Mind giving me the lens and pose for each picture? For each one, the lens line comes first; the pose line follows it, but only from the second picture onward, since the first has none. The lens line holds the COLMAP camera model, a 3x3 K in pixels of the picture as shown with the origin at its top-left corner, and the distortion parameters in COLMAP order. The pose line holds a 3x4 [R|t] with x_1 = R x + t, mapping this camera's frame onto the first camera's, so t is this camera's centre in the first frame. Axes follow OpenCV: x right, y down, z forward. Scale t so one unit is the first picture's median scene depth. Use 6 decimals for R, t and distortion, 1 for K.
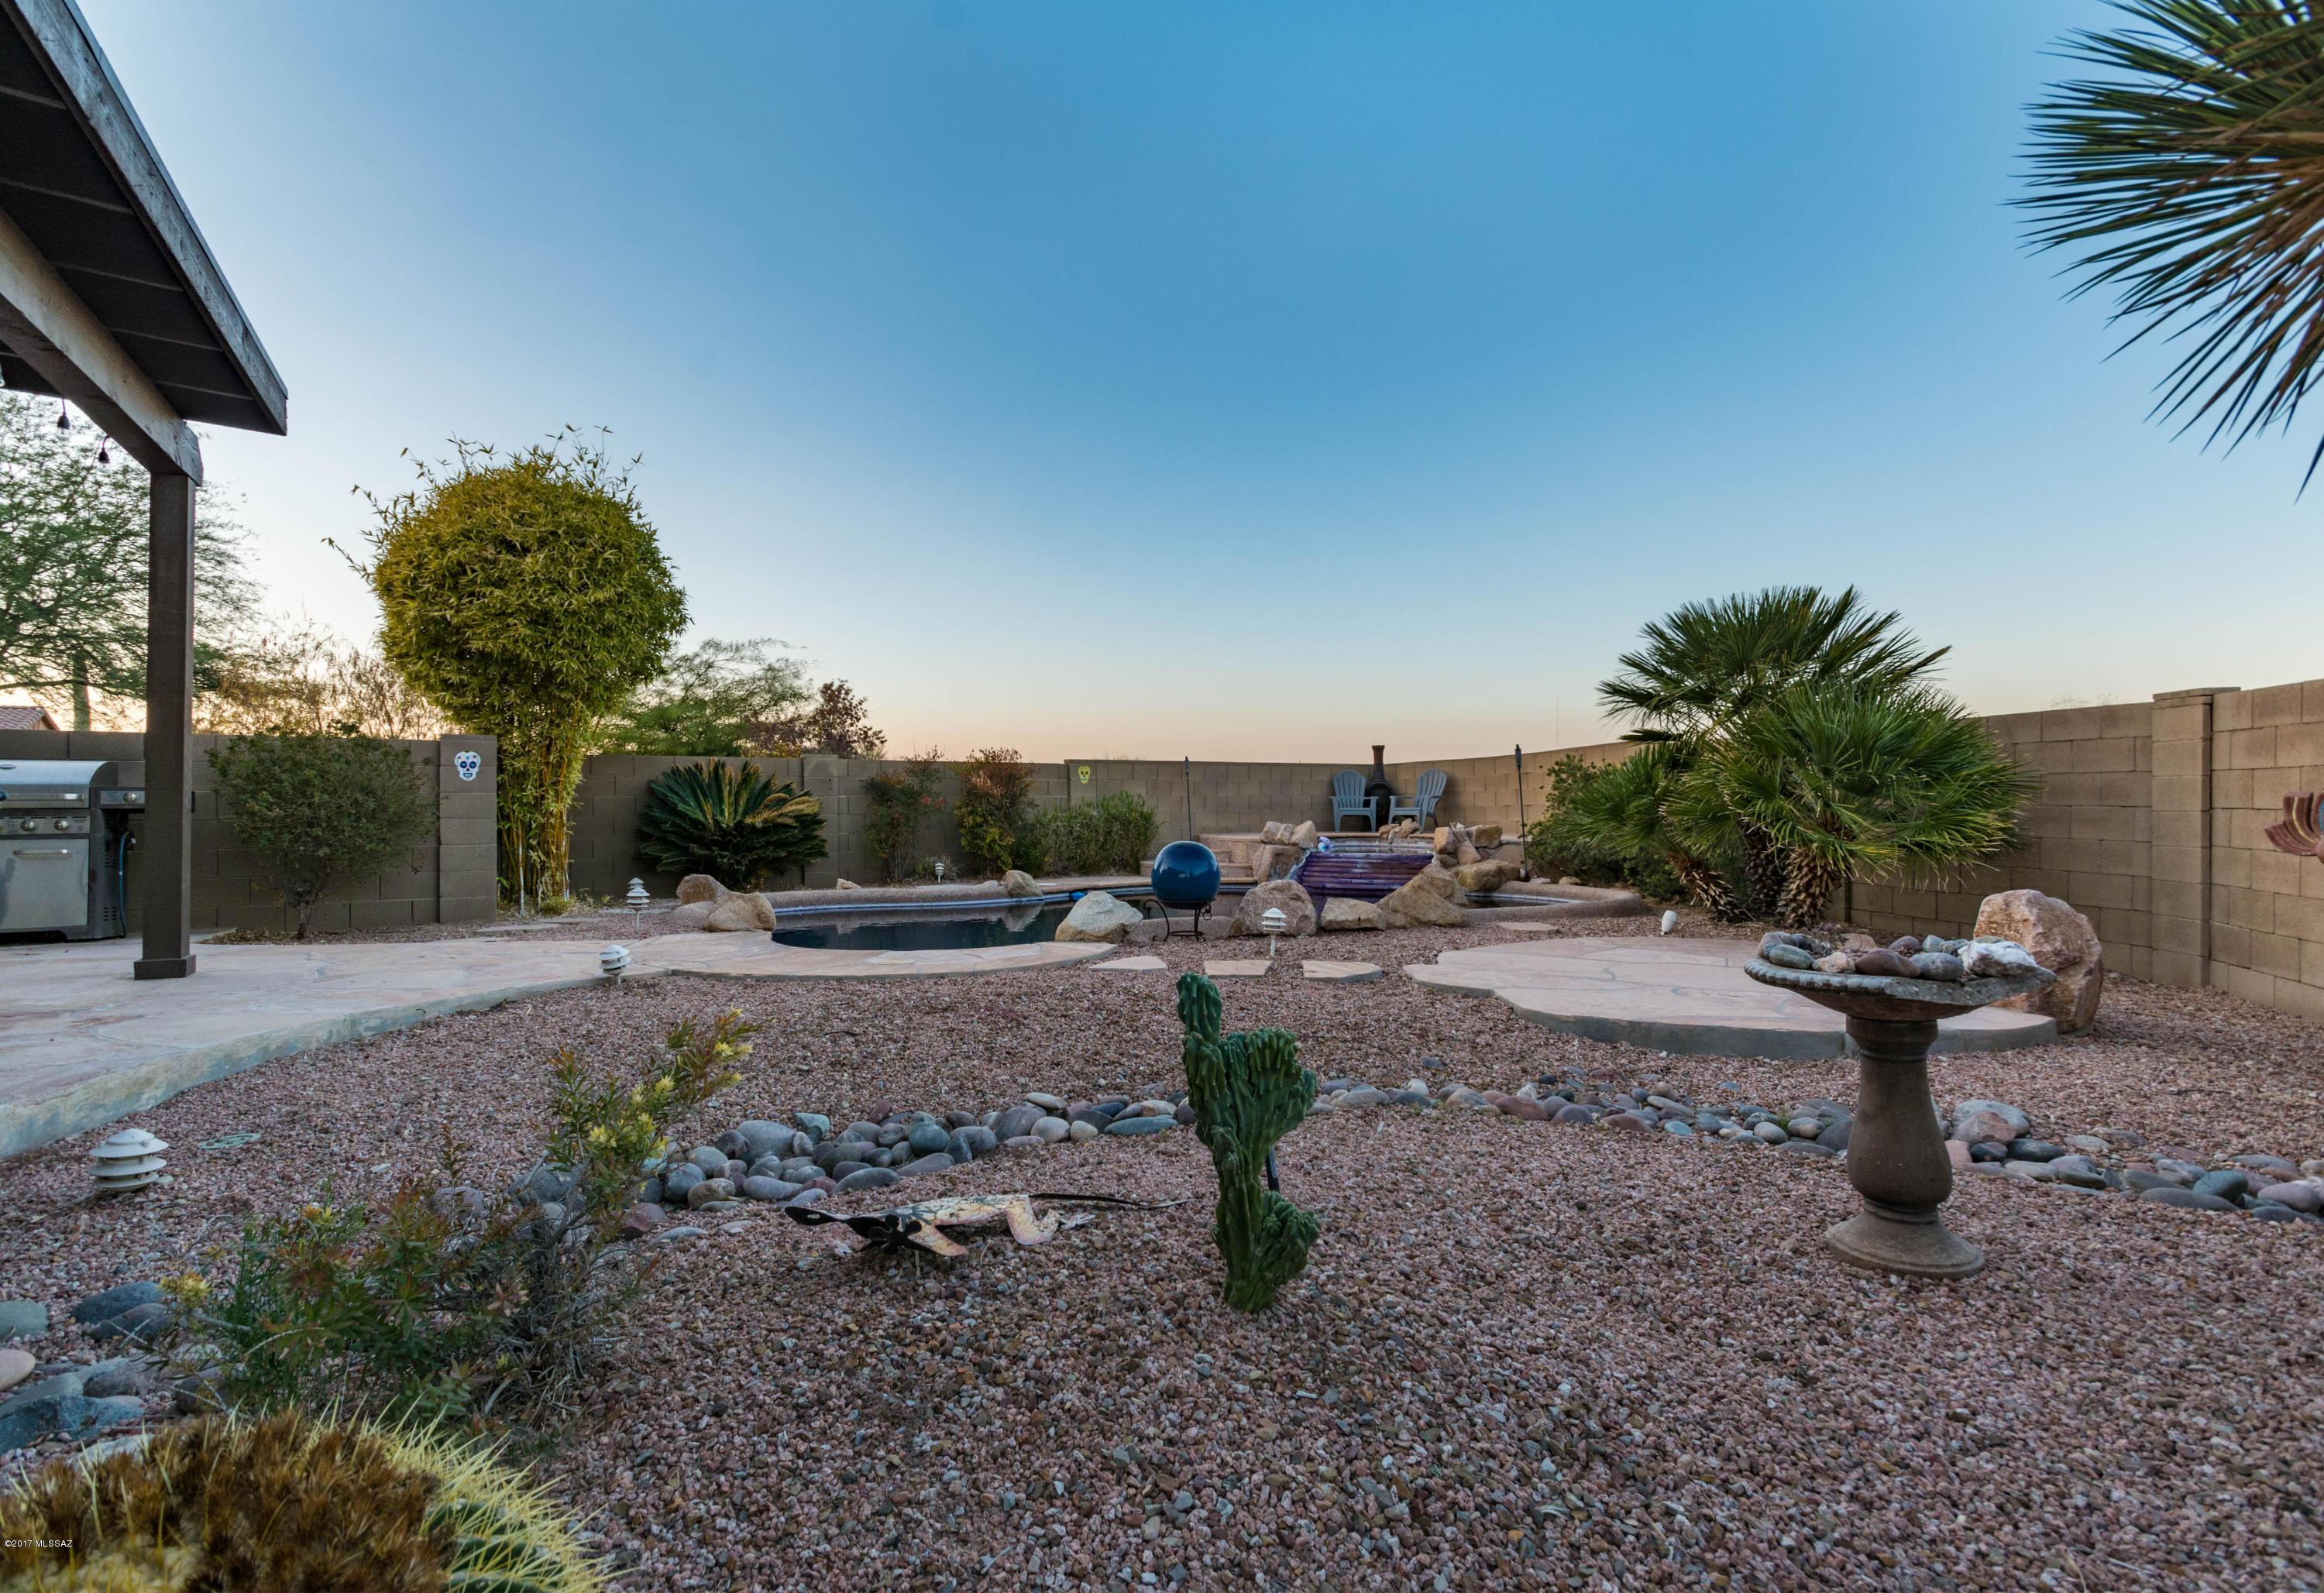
lens RADIAL K [[1088.7, 0, 1213.1], [0, 1088.7, 798.2], [0, 0, 1]] dist [0.002992, 0.000525]
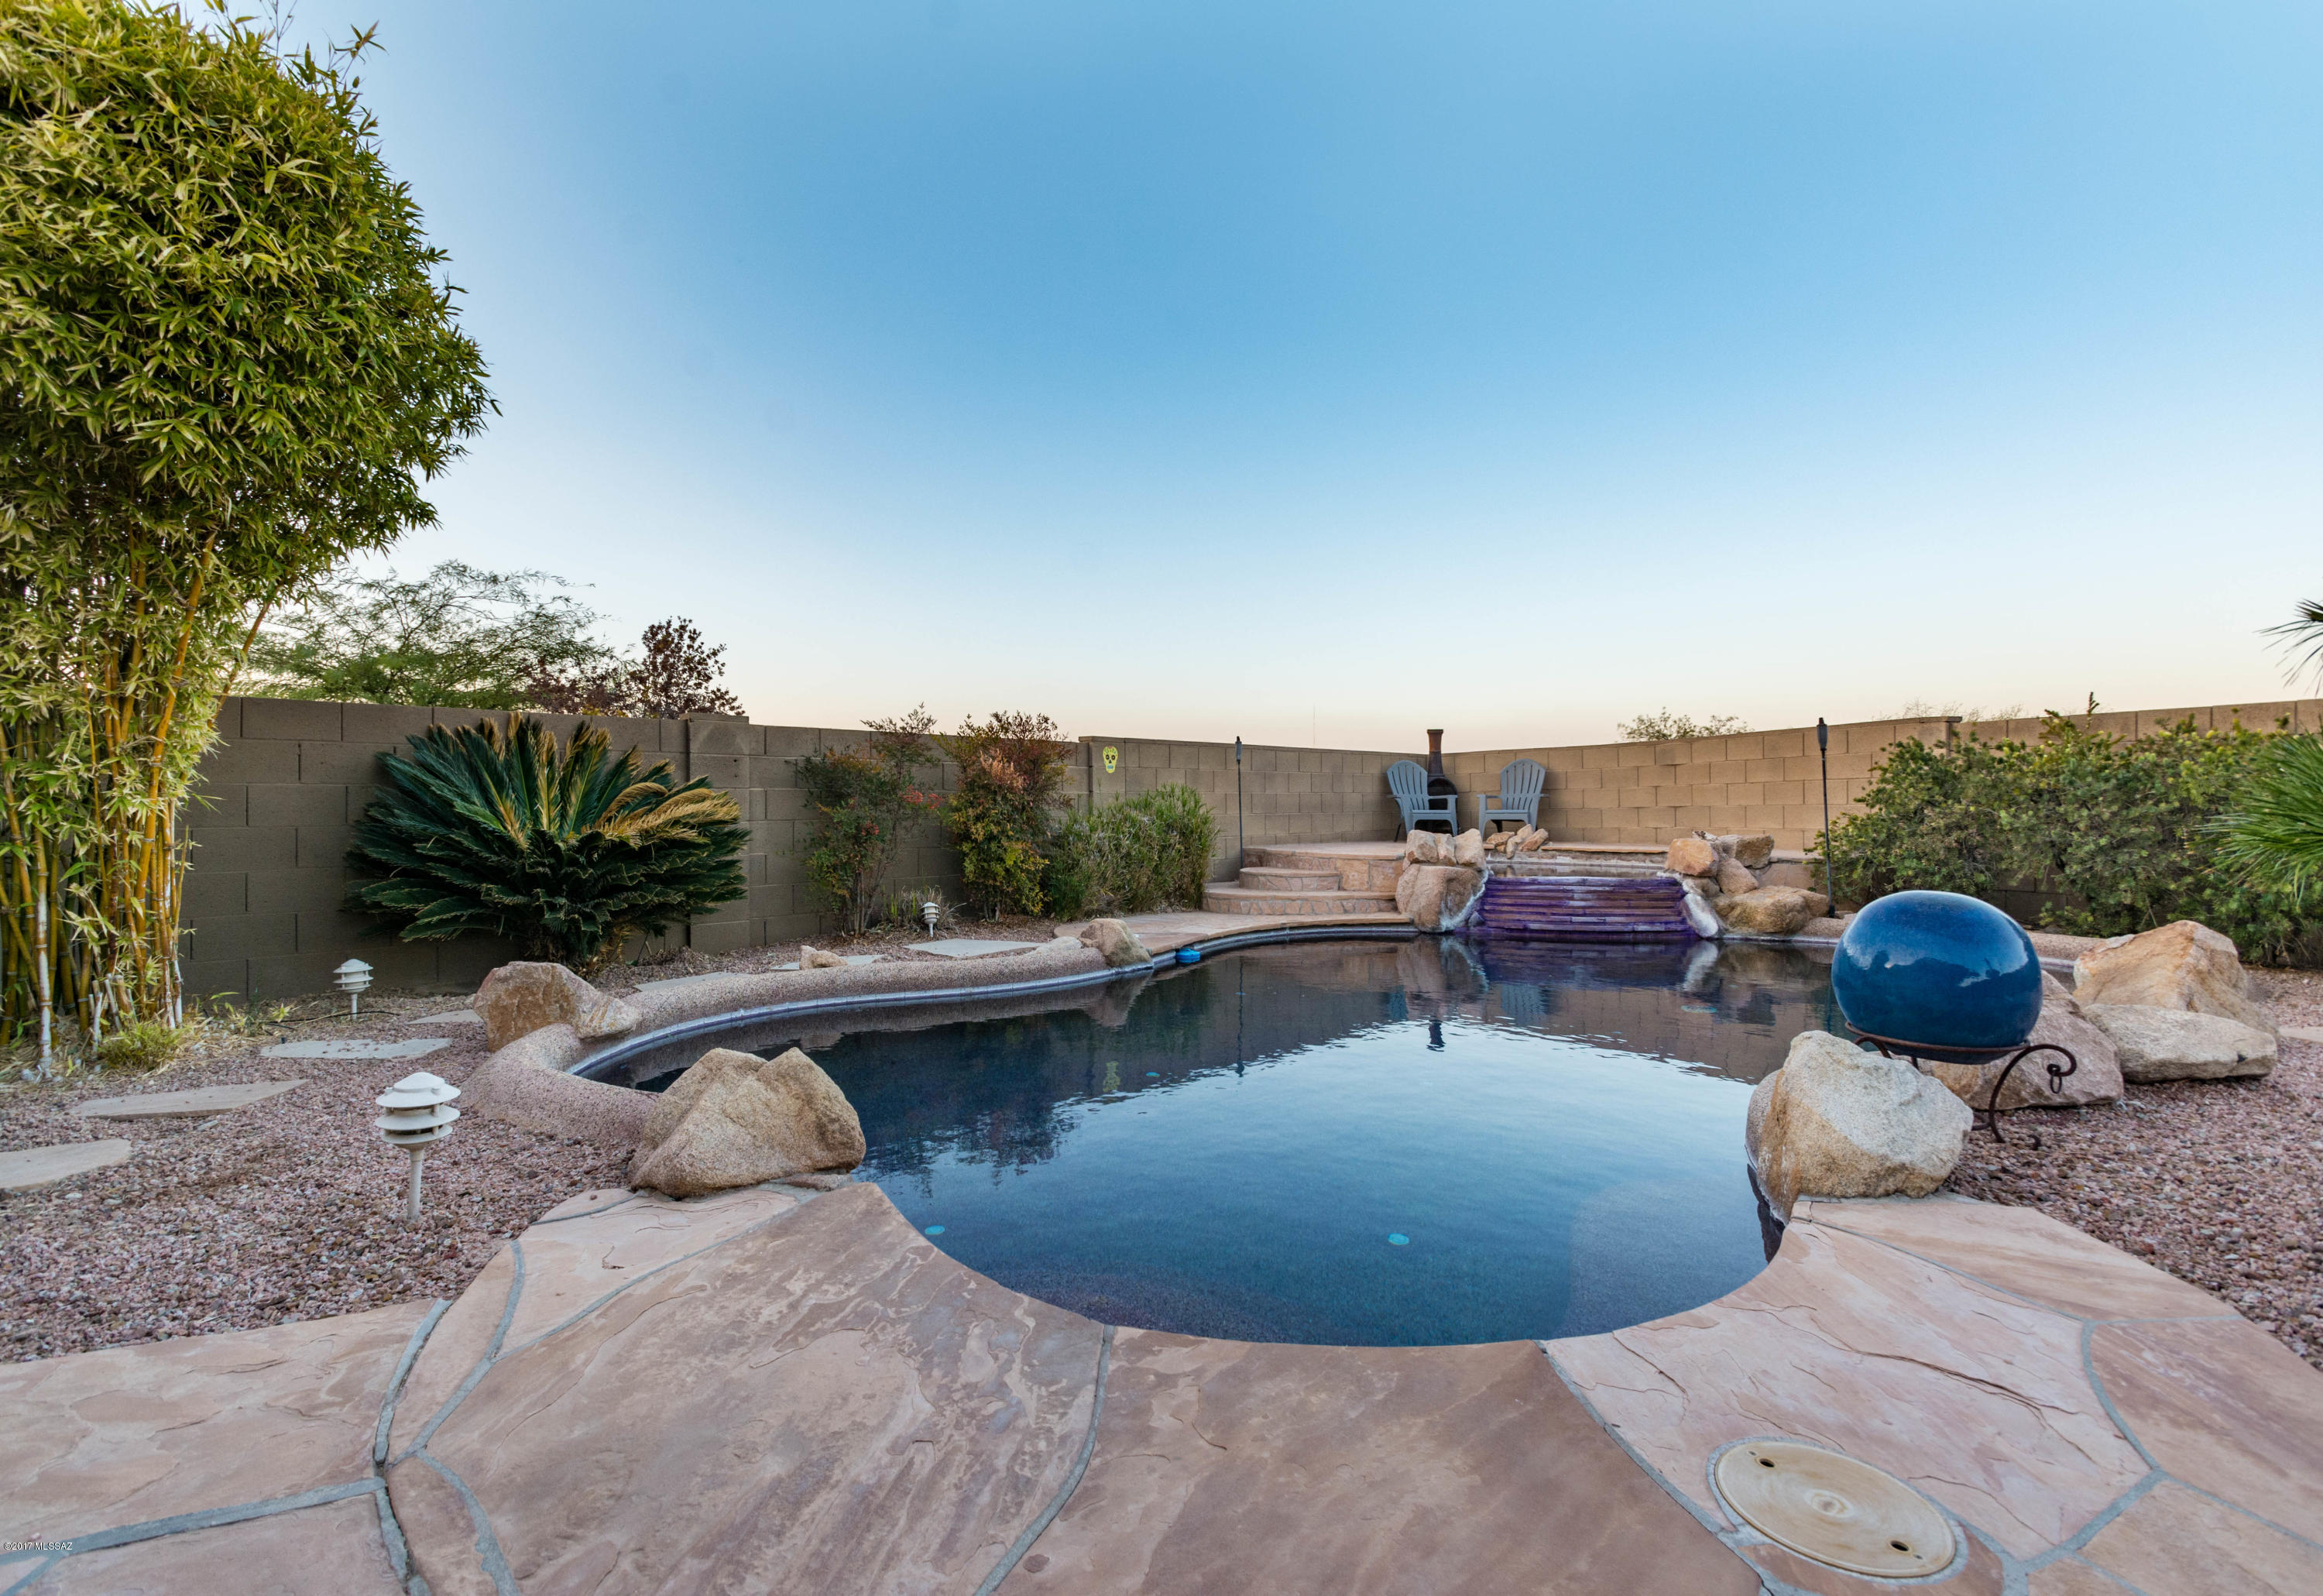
lens RADIAL K [[1066.2, 0, 1199.5], [0, 1066.2, 799.9], [0, 0, 1]] dist [0.003229, 0.000003]
pose [[0.977647, 0.002669, 0.210238, -0.230840], [-0.002347, 0.999996, -0.001780, 0.004457], [-0.210242, 0.001246, 0.977649, 0.404180]]
